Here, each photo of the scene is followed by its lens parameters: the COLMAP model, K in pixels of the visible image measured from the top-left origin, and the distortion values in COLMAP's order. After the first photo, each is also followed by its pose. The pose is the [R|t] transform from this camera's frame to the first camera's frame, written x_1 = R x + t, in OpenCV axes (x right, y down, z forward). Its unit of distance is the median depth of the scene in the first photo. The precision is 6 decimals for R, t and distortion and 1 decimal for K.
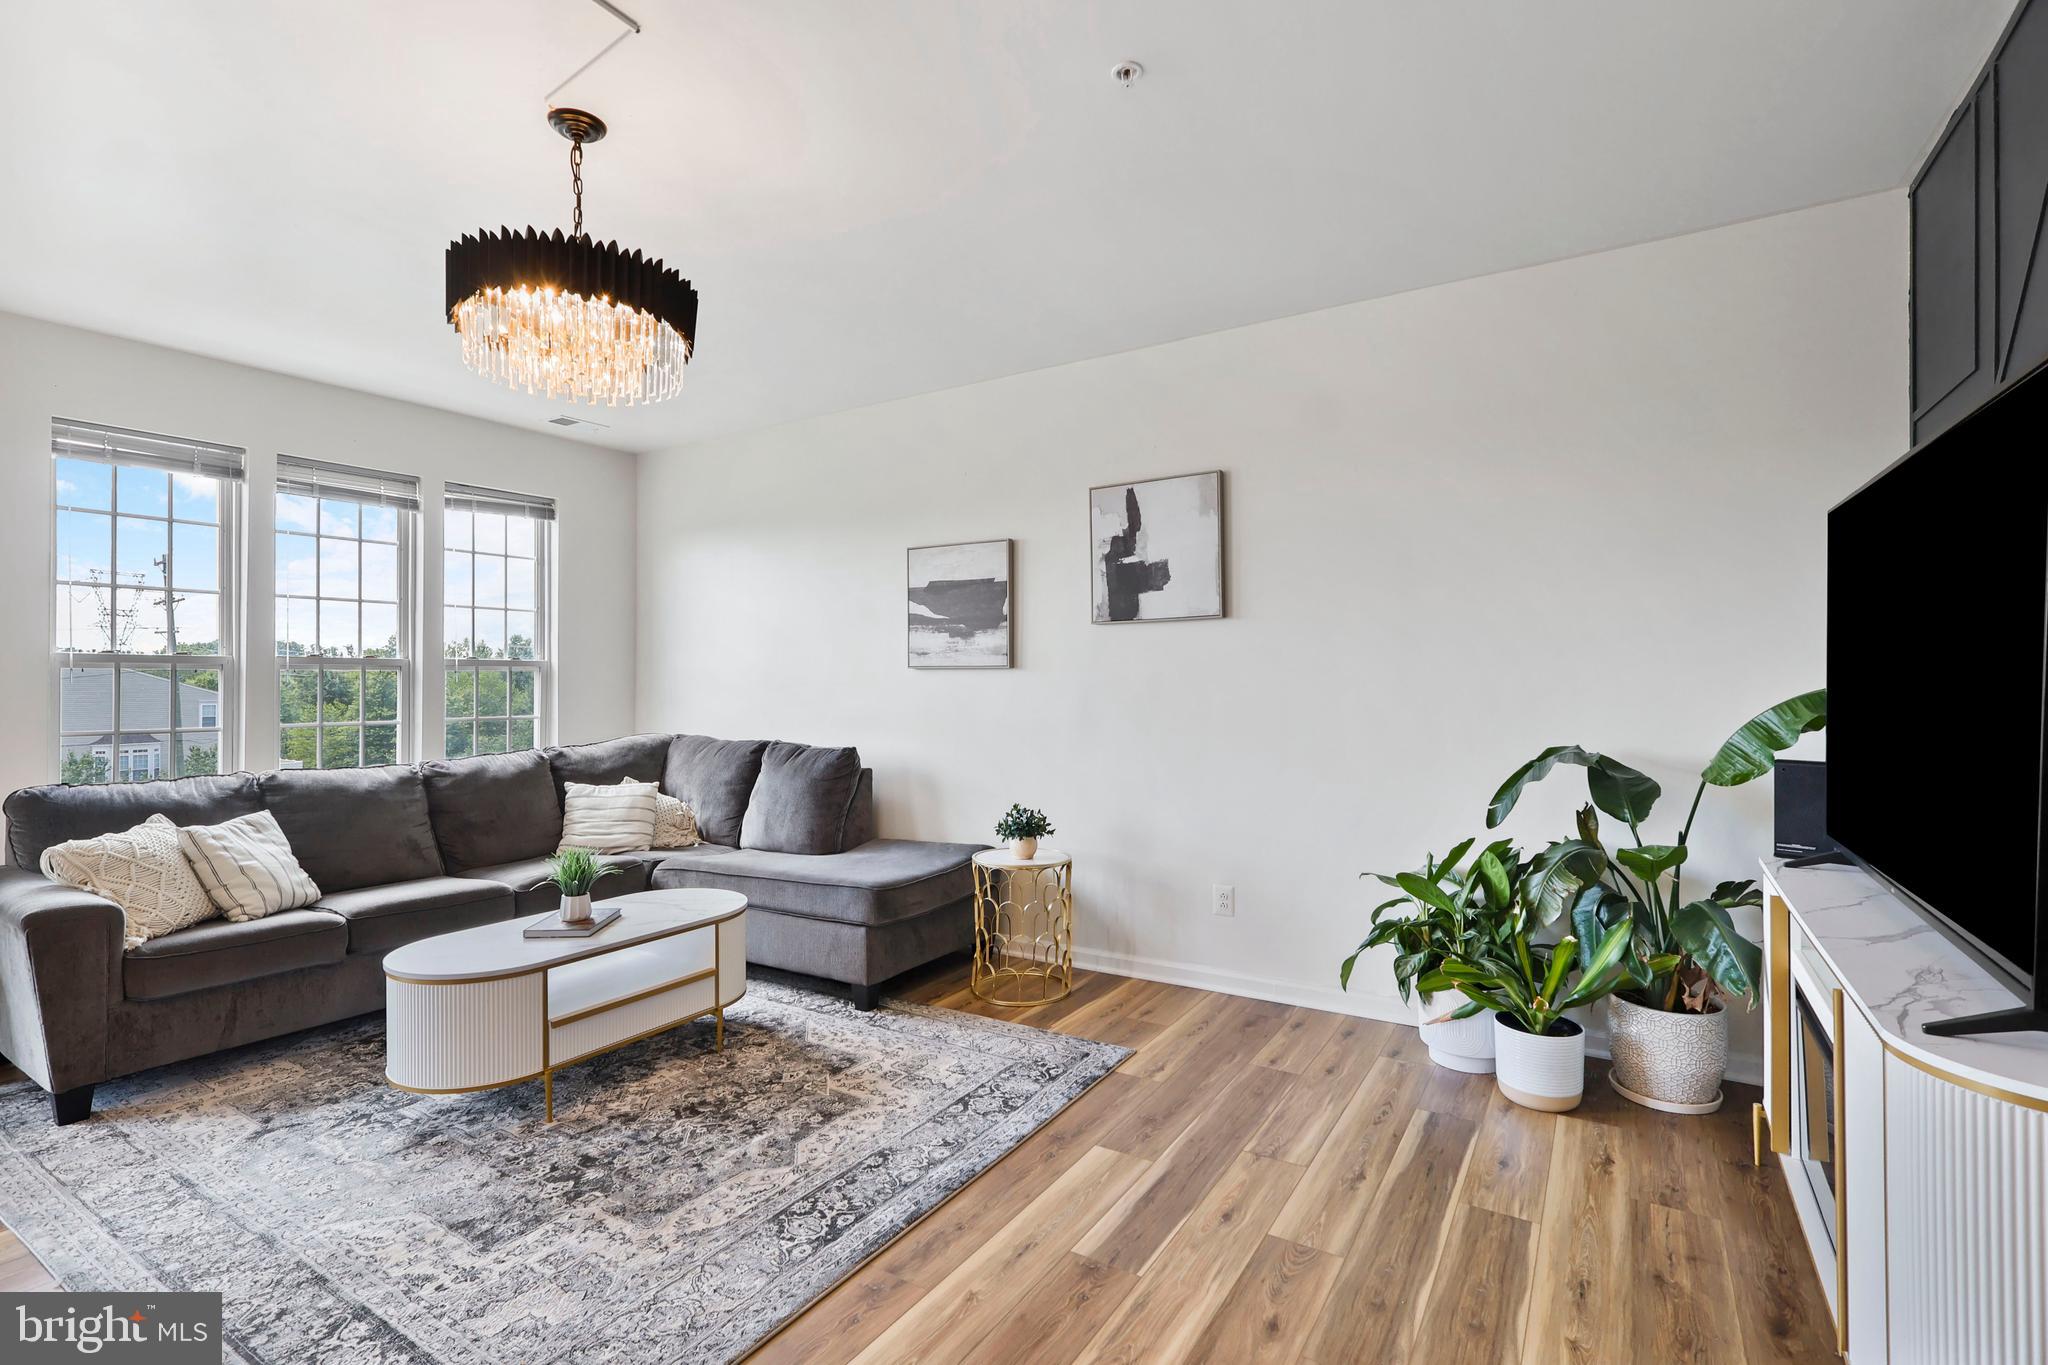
lens RADIAL K [[946.5, 0, 1023.6], [0, 946.5, 670.7], [0, 0, 1]] dist [-0.003706, 0.001708]
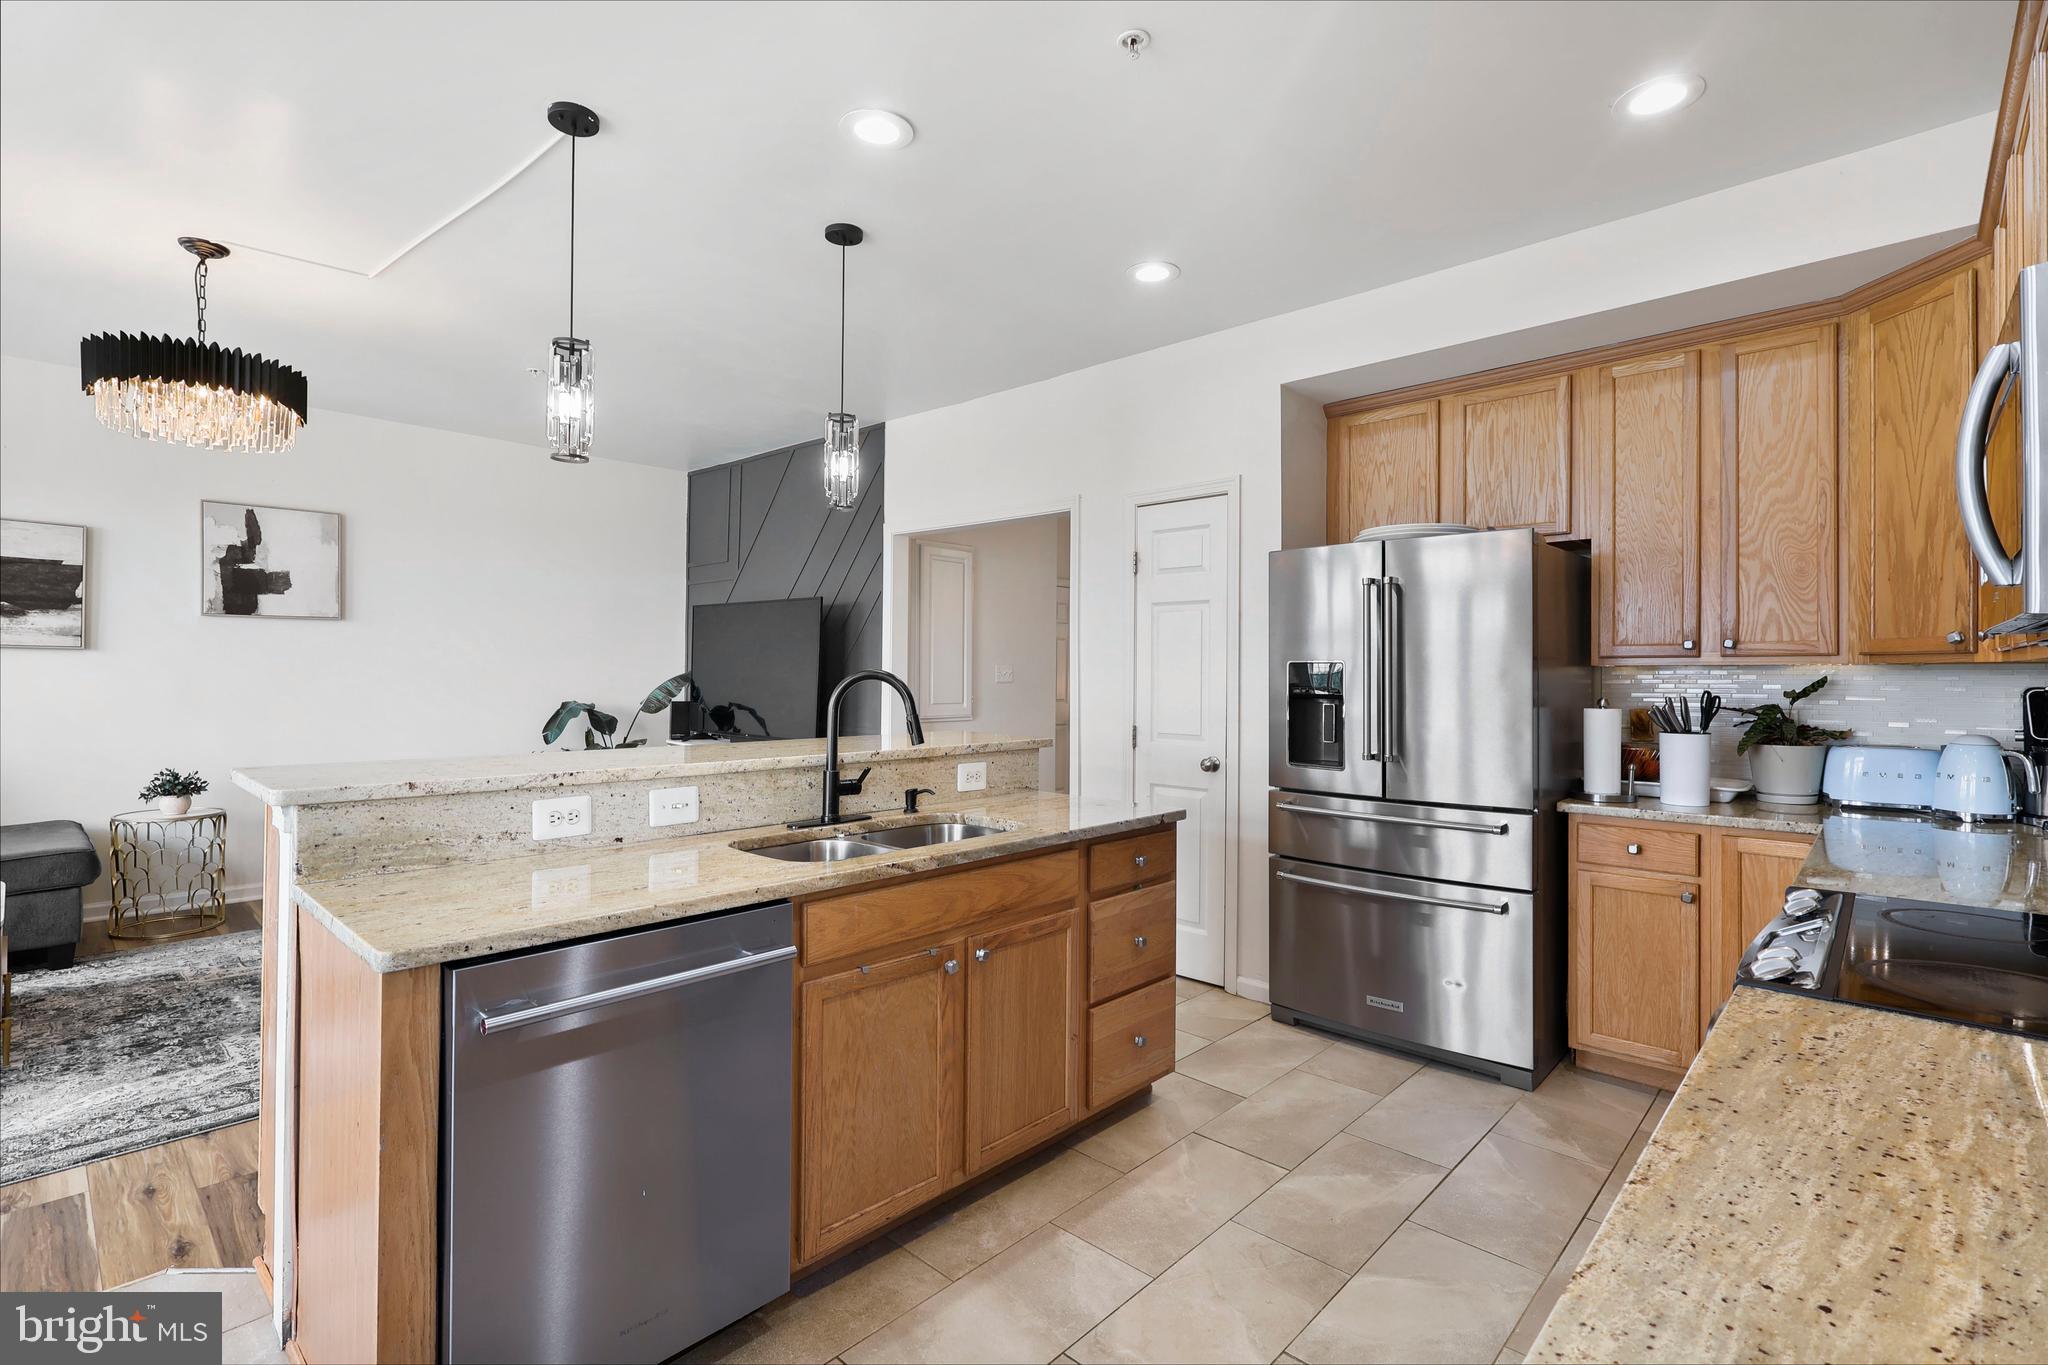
lens RADIAL K [[946.5, 0, 1023.6], [0, 946.5, 670.7], [0, 0, 1]] dist [-0.003706, 0.001708]
pose [[0.186473, 0.004268, 0.982451, -1.256029], [-0.027850, 0.999612, 0.000944, -0.013288], [-0.982065, -0.027537, 0.186520, -0.323582]]
